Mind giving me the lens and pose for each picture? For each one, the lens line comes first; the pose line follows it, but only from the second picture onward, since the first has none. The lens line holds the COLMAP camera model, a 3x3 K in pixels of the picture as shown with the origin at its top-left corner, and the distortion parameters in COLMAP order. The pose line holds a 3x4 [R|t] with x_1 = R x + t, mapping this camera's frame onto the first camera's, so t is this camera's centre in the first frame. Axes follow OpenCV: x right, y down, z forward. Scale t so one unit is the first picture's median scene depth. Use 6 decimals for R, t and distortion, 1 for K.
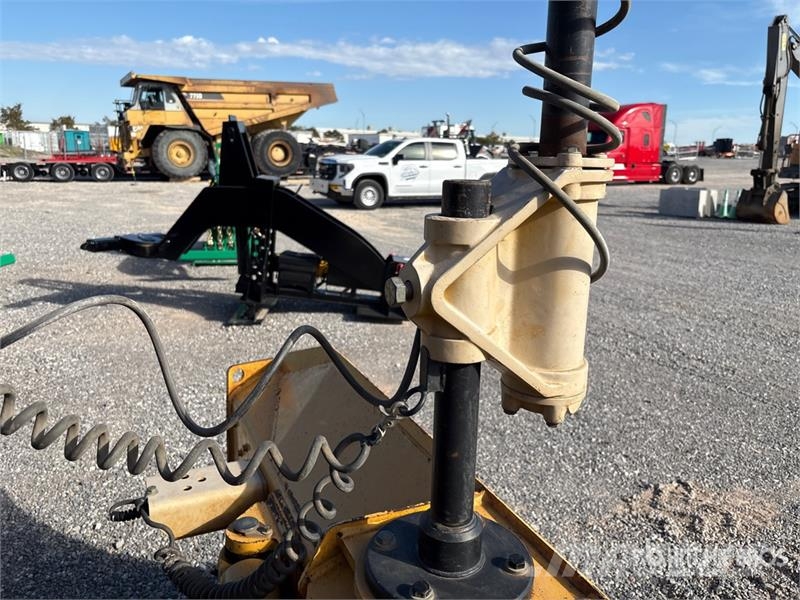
lens RADIAL K [[618.7, 0, 405.1], [0, 618.7, 297.9], [0, 0, 1]] dist [0.050853, -0.055507]
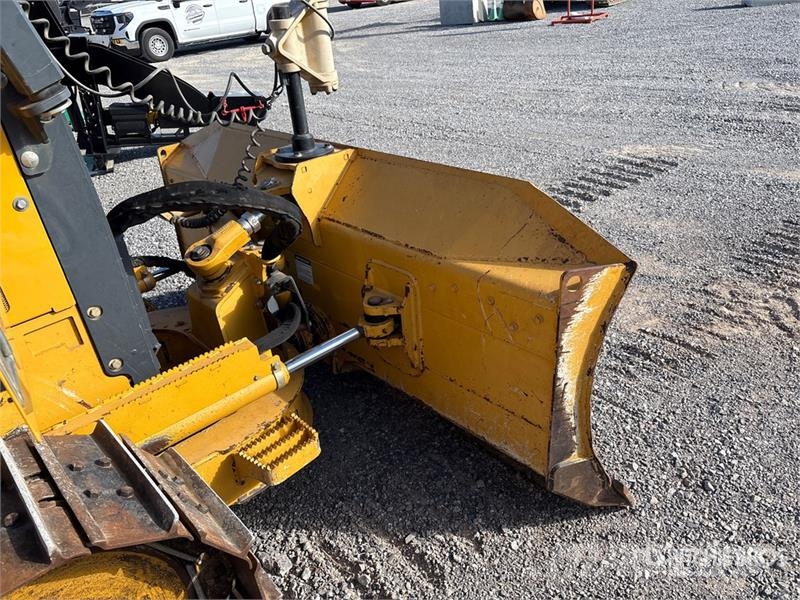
lens RADIAL K [[618.2, 0, 409.9], [0, 618.2, 298.9], [0, 0, 1]] dist [0.026977, -0.003018]
pose [[0.940408, -0.245373, 0.235425, -0.030105], [0.180437, 0.946894, 0.266148, 0.038003], [-0.288228, -0.207809, 0.934741, -0.187655]]
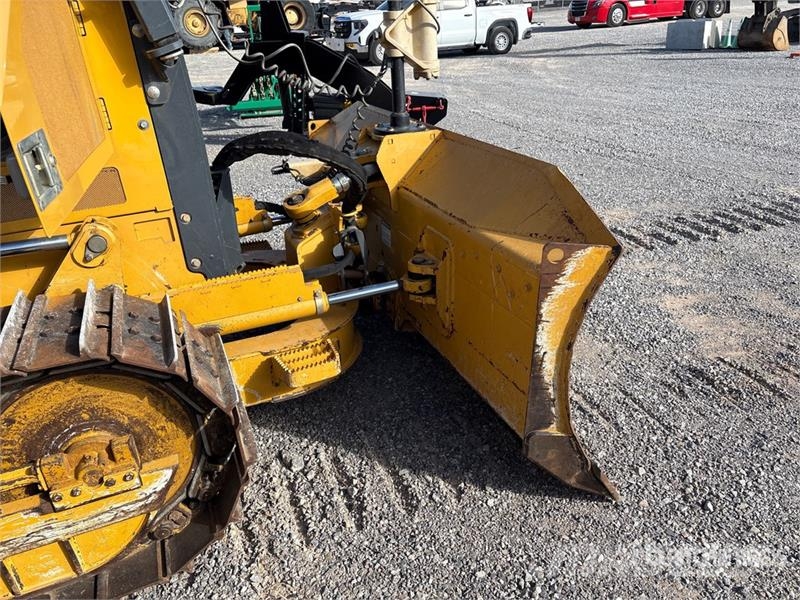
lens RADIAL K [[618.7, 0, 405.1], [0, 618.7, 297.9], [0, 0, 1]] dist [0.050853, -0.055507]
pose [[0.997274, -0.052499, -0.051854, 0.021157], [0.062015, 0.977127, 0.203414, 0.060928], [0.039989, -0.206075, 0.977719, -0.228771]]
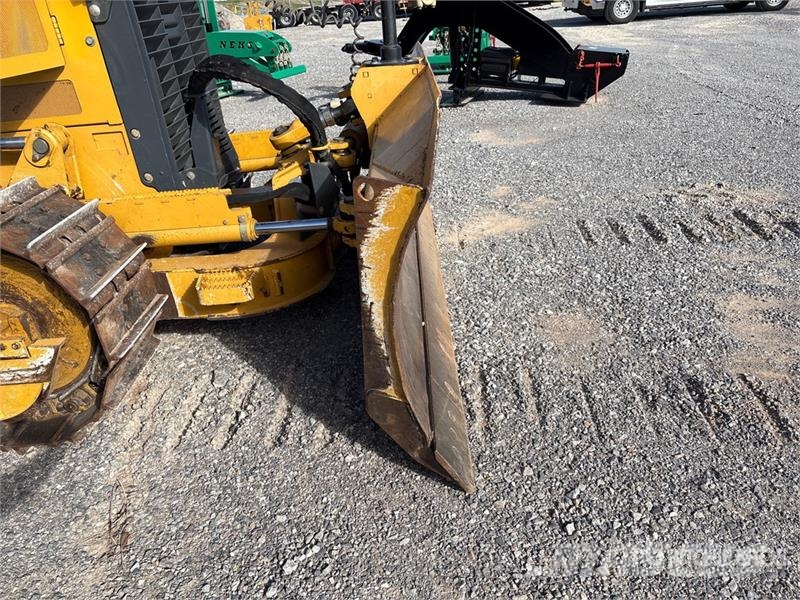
lens RADIAL K [[615.1, 0, 387.4], [0, 615.1, 297.5], [0, 0, 1]] dist [0.065307, -0.060911]
pose [[0.899697, 0.112151, -0.421861, 0.142140], [-0.008045, 0.970528, 0.240856, 0.077940], [0.436440, -0.213303, 0.874083, -0.186648]]
